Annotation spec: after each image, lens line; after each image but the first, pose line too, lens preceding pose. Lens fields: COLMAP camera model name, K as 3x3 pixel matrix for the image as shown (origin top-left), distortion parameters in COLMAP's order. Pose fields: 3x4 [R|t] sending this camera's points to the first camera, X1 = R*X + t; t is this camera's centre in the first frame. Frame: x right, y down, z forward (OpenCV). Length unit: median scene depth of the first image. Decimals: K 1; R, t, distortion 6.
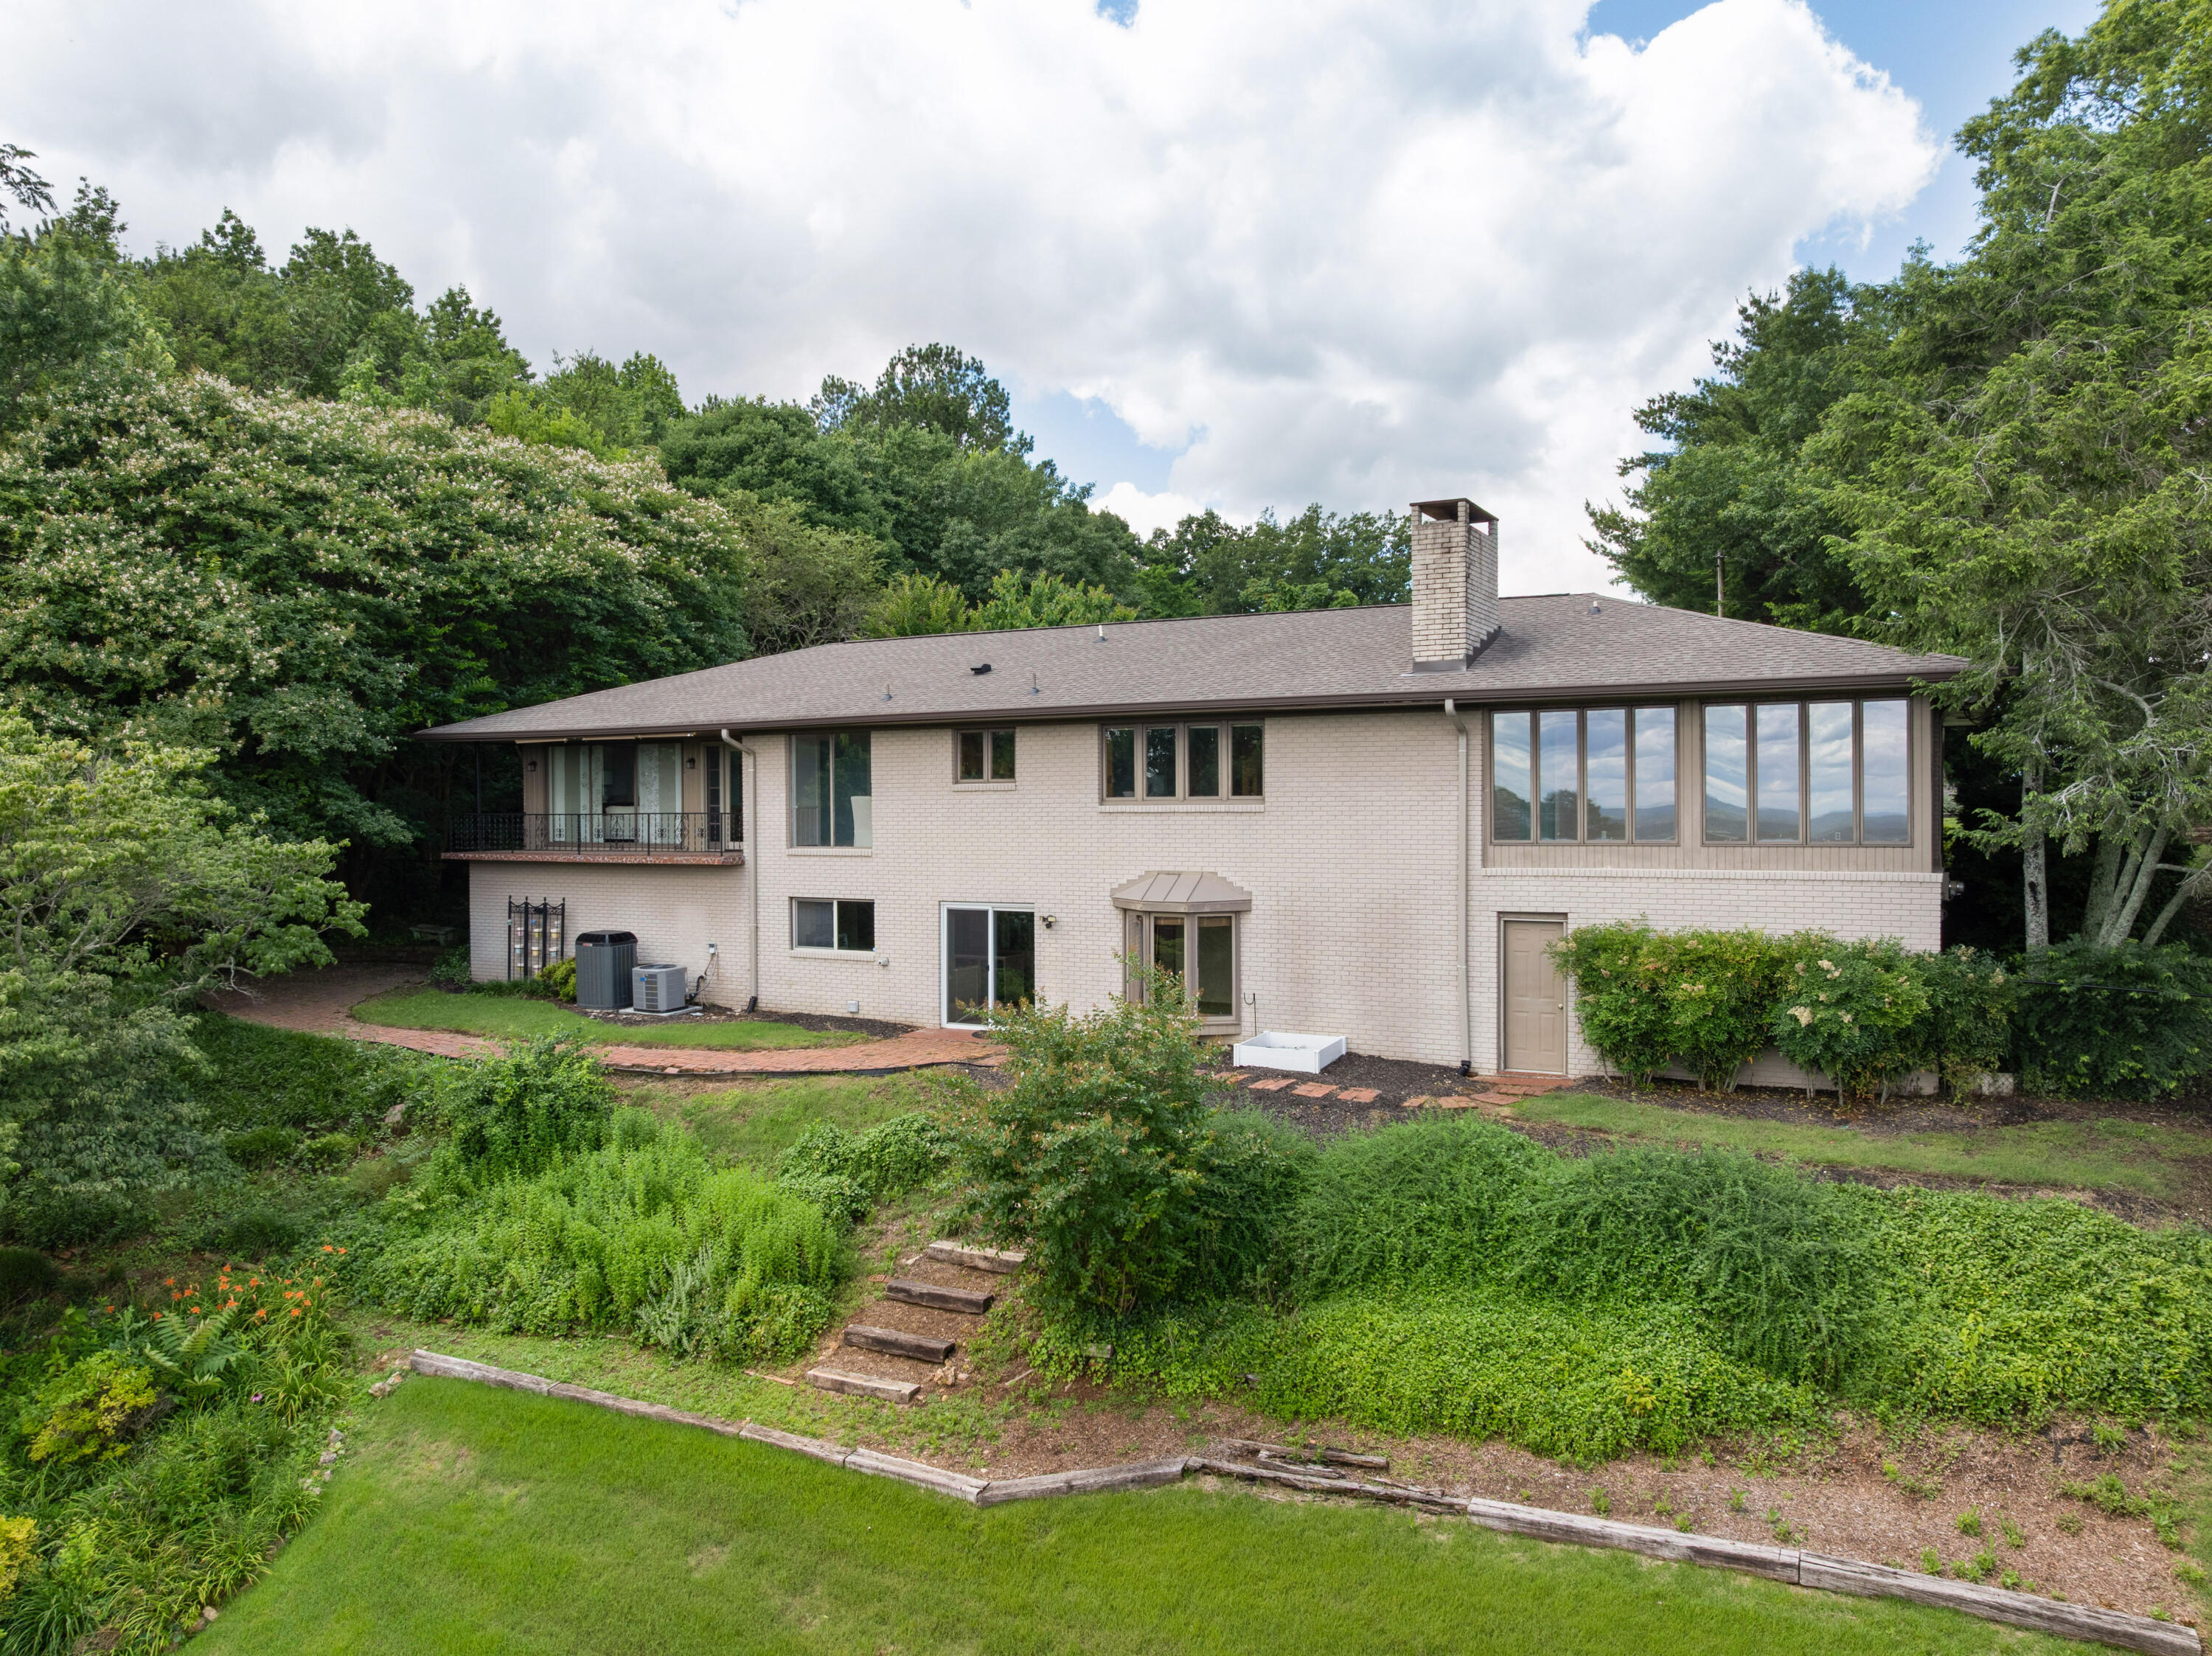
lens RADIAL K [[1583.6, 0, 1106.0], [0, 1583.6, 828.0], [0, 0, 1]] dist [-0.033759, -0.000730]
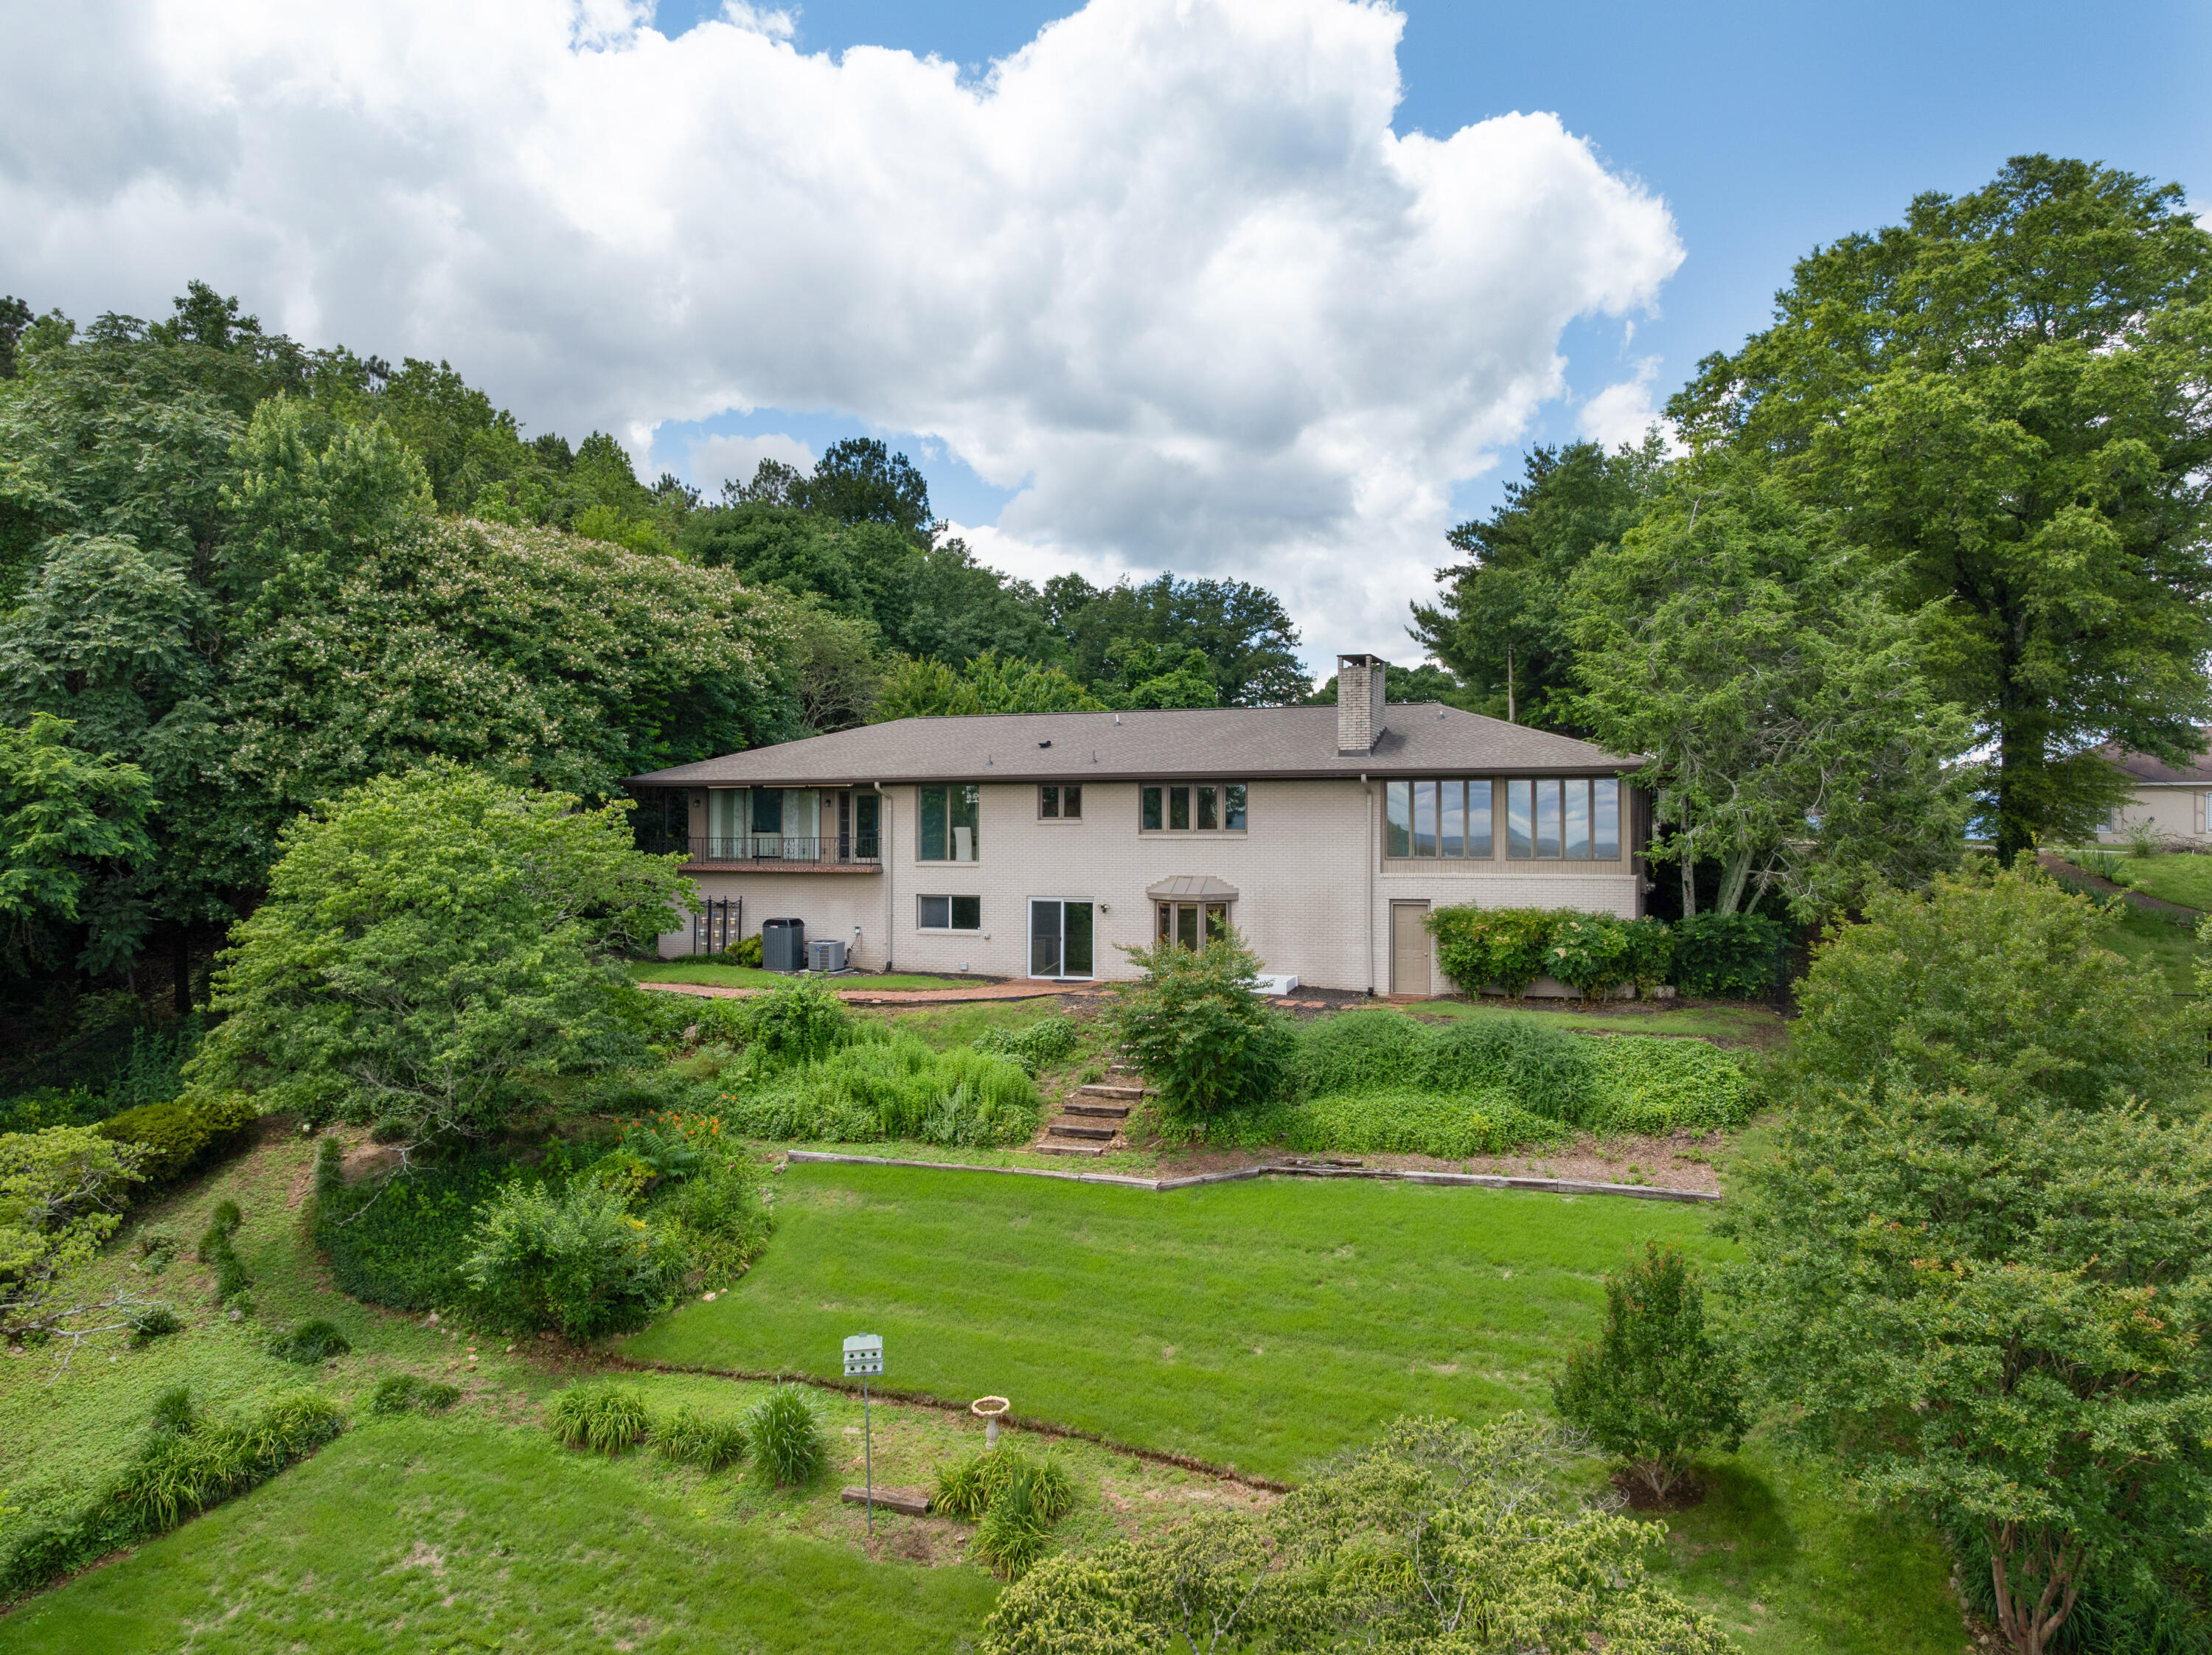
lens RADIAL K [[1576.3, 0, 1103.1], [0, 1576.3, 842.6], [0, 0, 1]] dist [-0.015109, -0.003897]
pose [[0.992344, 0.005157, 0.123398, -0.215796], [-0.004219, 0.999960, -0.007868, 0.005632], [-0.123434, 0.007287, 0.992326, -0.519213]]
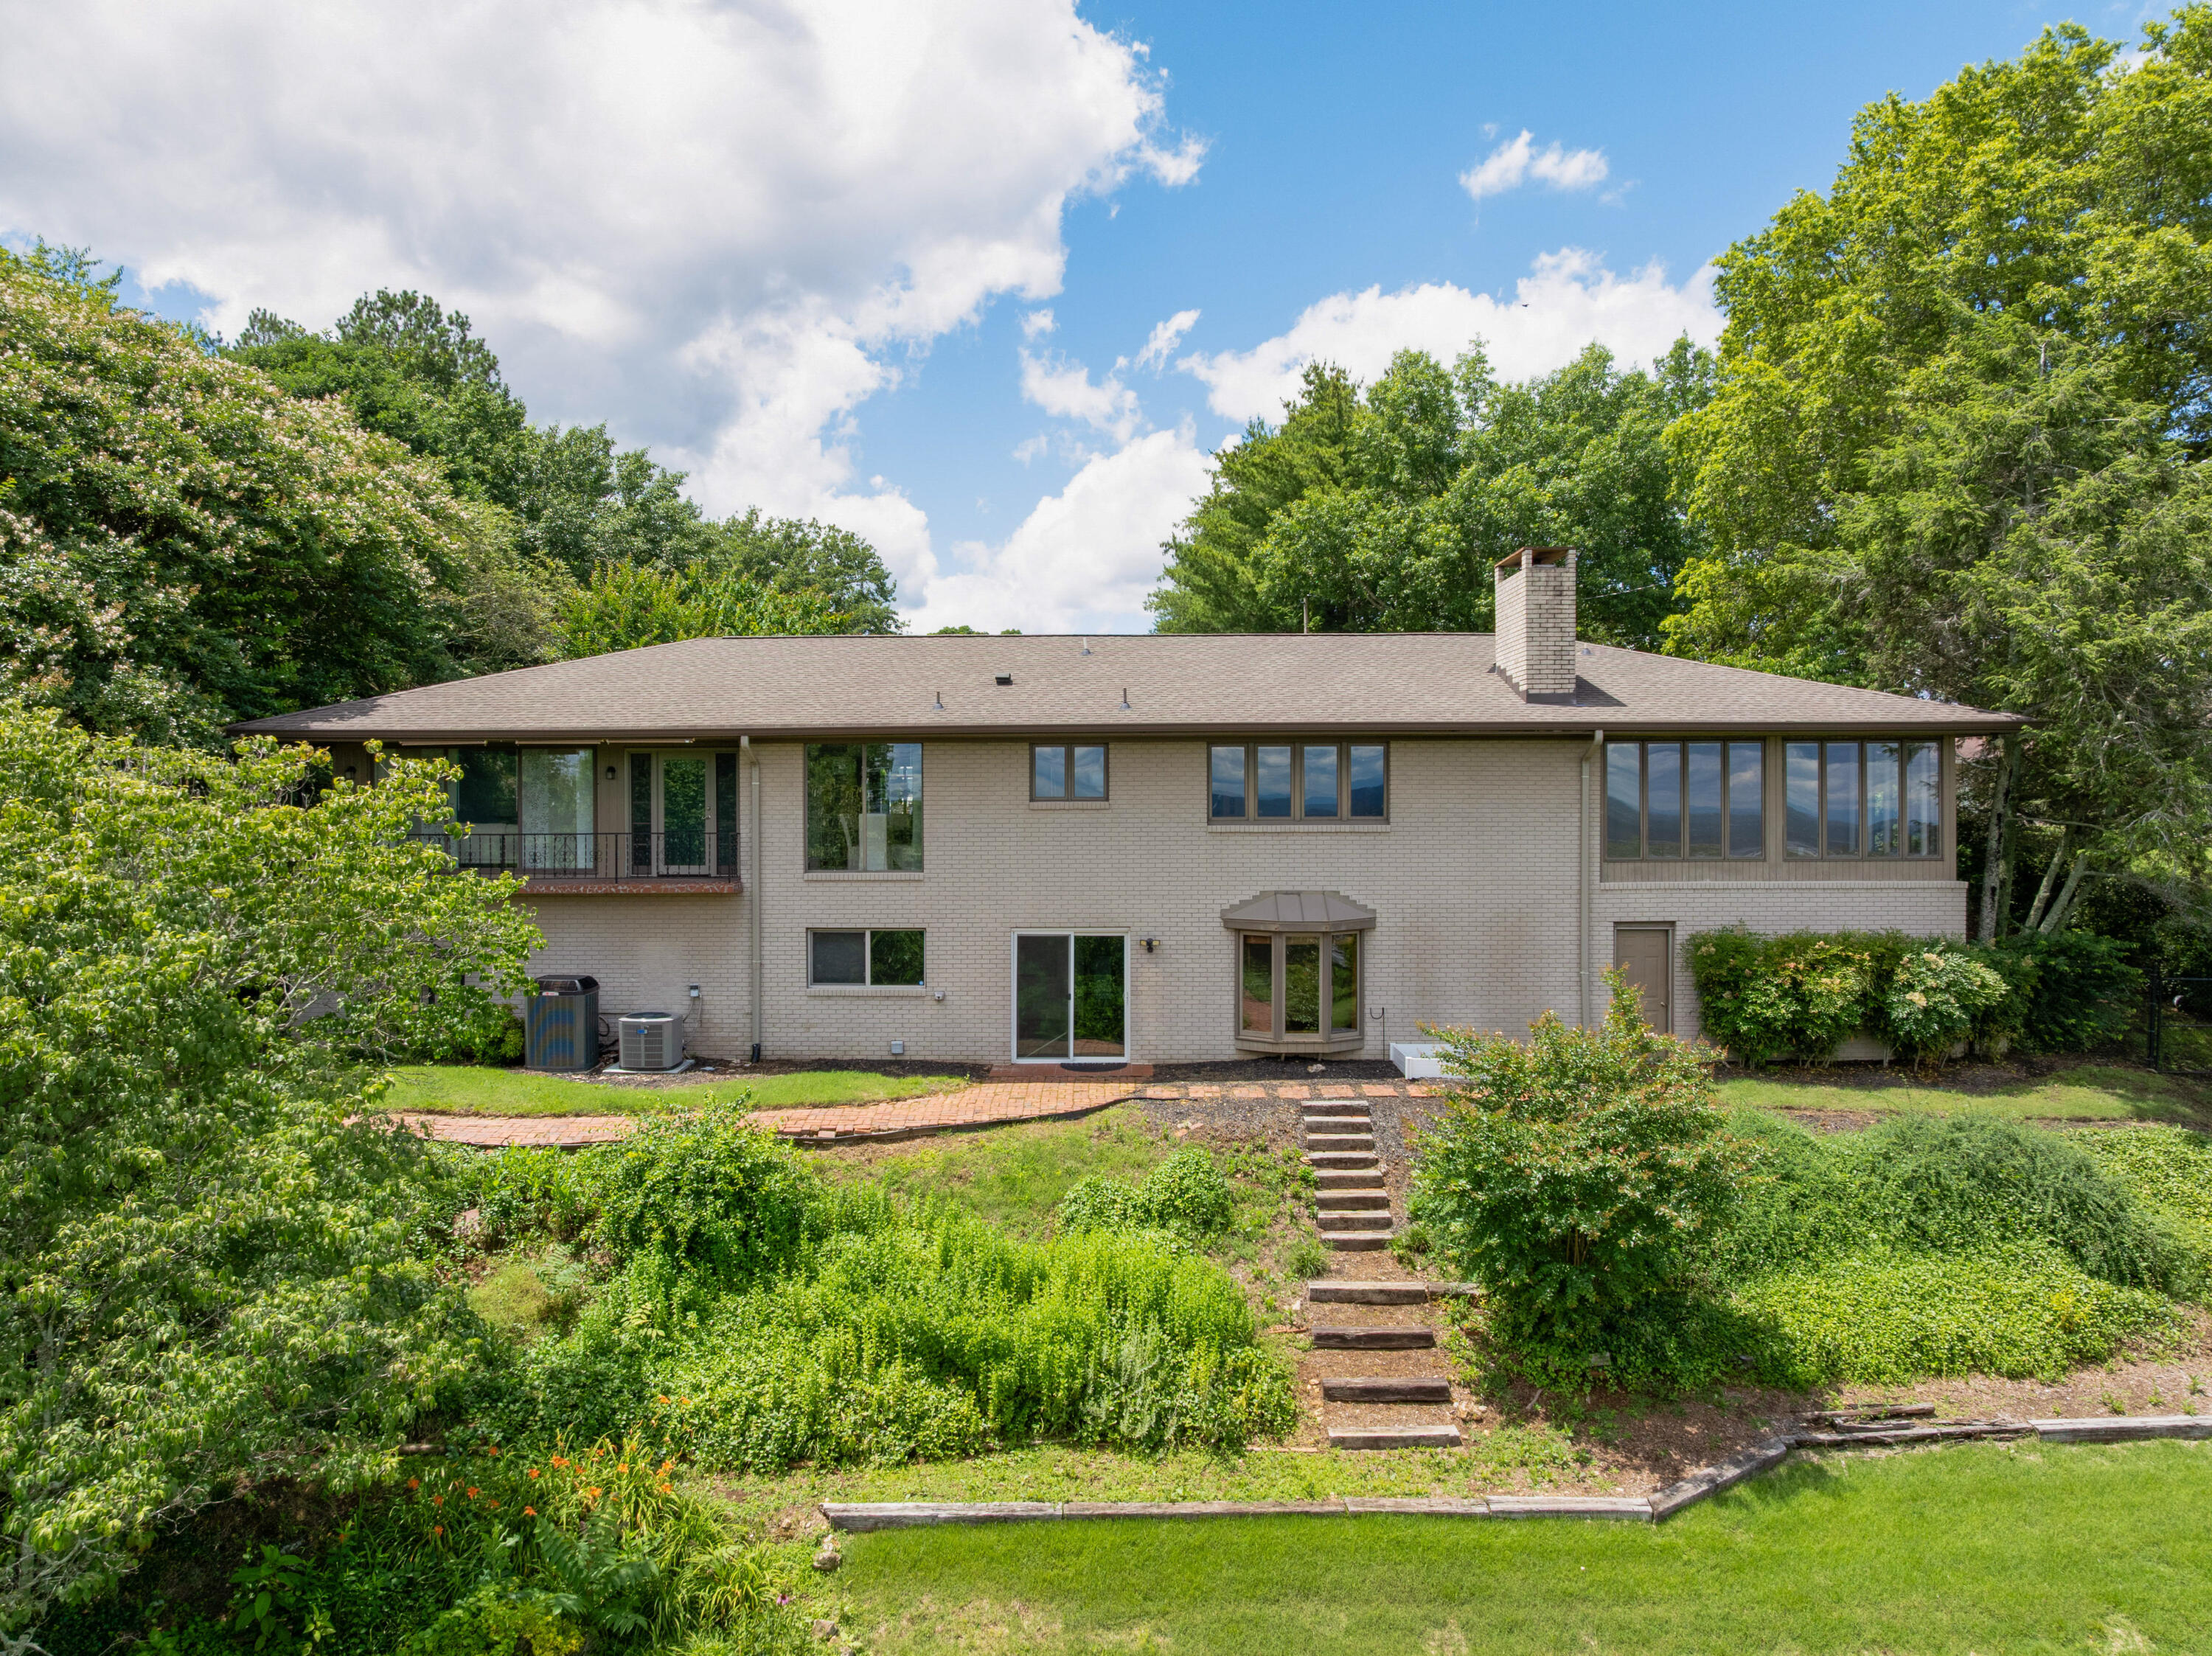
lens RADIAL K [[1573.9, 0, 1108.8], [0, 1573.9, 837.2], [0, 0, 1]] dist [-0.038987, -0.000177]
pose [[0.888004, -0.004627, 0.459813, -0.466779], [0.003810, 0.999989, 0.002704, -0.009128], [-0.459820, -0.000649, 0.888012, 0.148673]]
